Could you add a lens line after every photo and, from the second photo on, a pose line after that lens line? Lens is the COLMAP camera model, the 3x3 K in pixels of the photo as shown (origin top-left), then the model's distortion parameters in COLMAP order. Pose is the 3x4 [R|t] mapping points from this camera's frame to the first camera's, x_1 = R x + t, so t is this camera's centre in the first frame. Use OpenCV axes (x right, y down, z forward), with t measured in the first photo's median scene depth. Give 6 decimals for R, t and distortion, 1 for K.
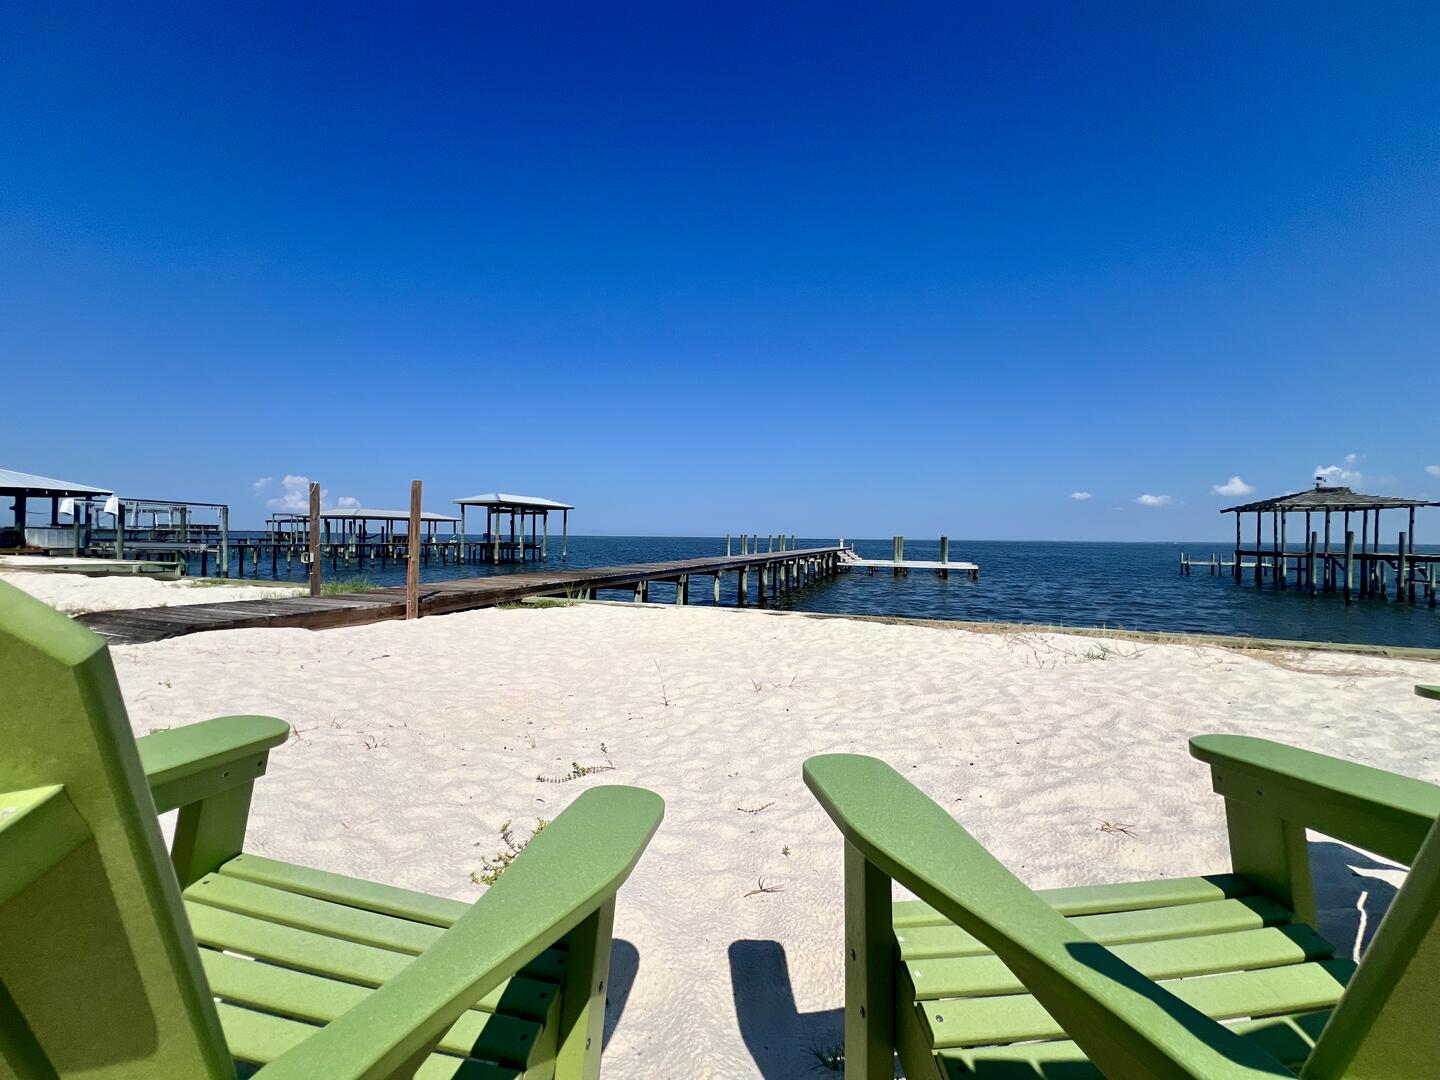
lens RADIAL K [[582.1, 0, 714.9], [0, 582.1, 537.1], [0, 0, 1]] dist [-0.000480, -0.000423]
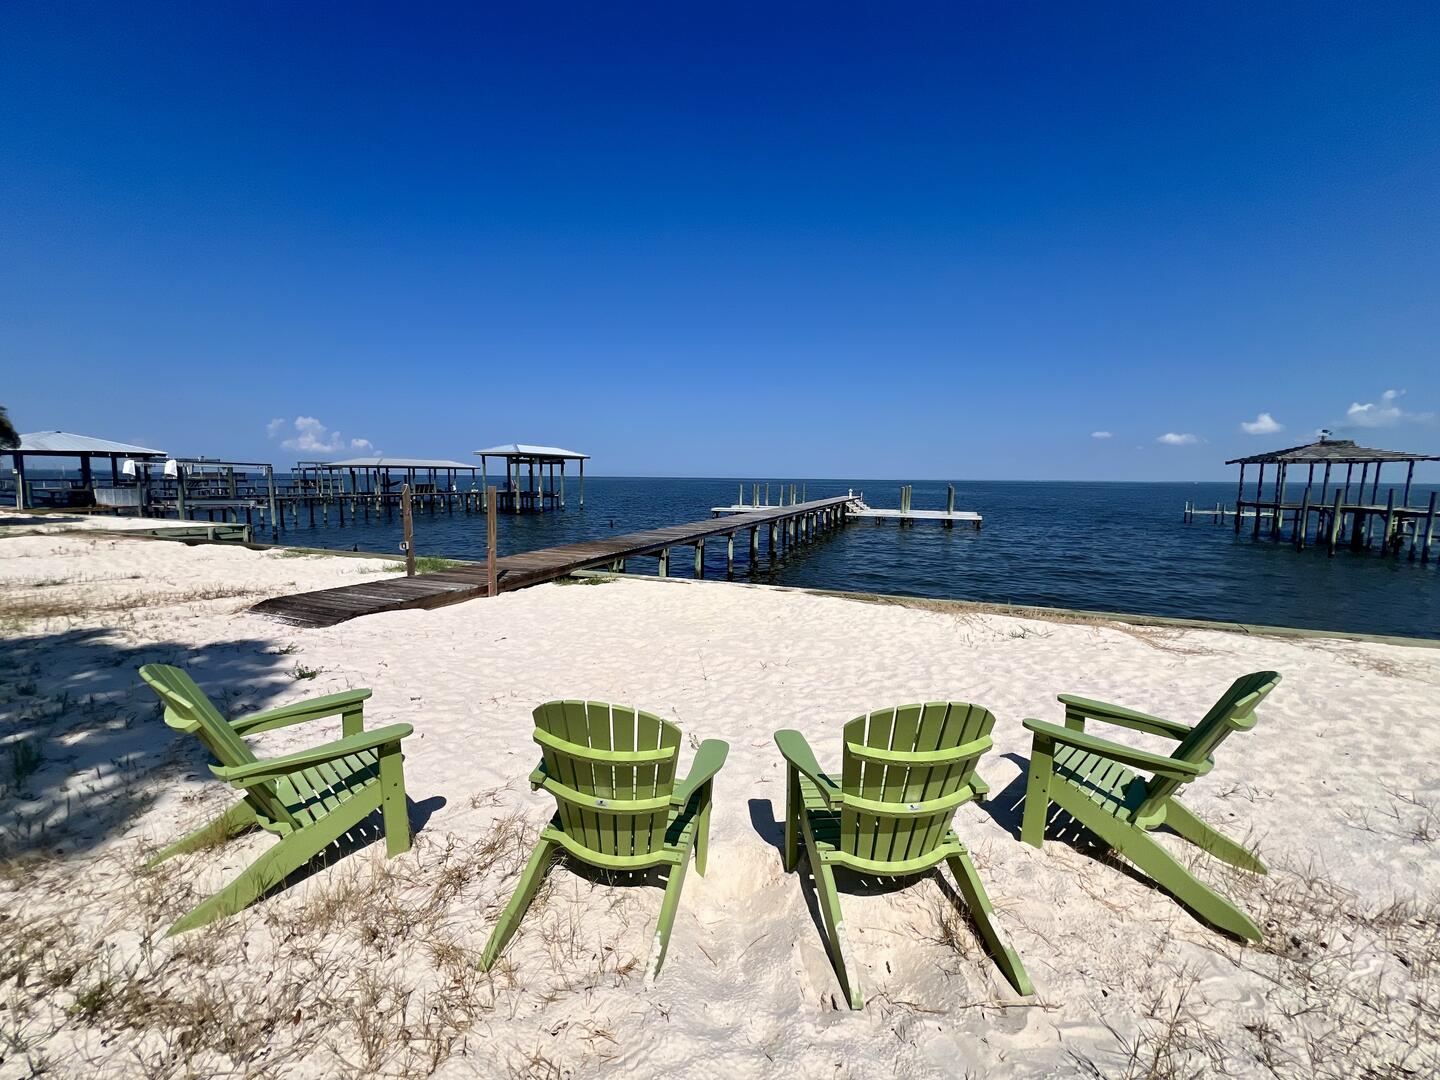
lens RADIAL K [[582.1, 0, 714.9], [0, 582.1, 537.1], [0, 0, 1]] dist [-0.000480, -0.000423]
pose [[0.999799, 0.000029, -0.020031, -0.006091], [0.002010, 0.994803, 0.101794, -0.058360], [0.019930, -0.101814, 0.994604, -0.119723]]
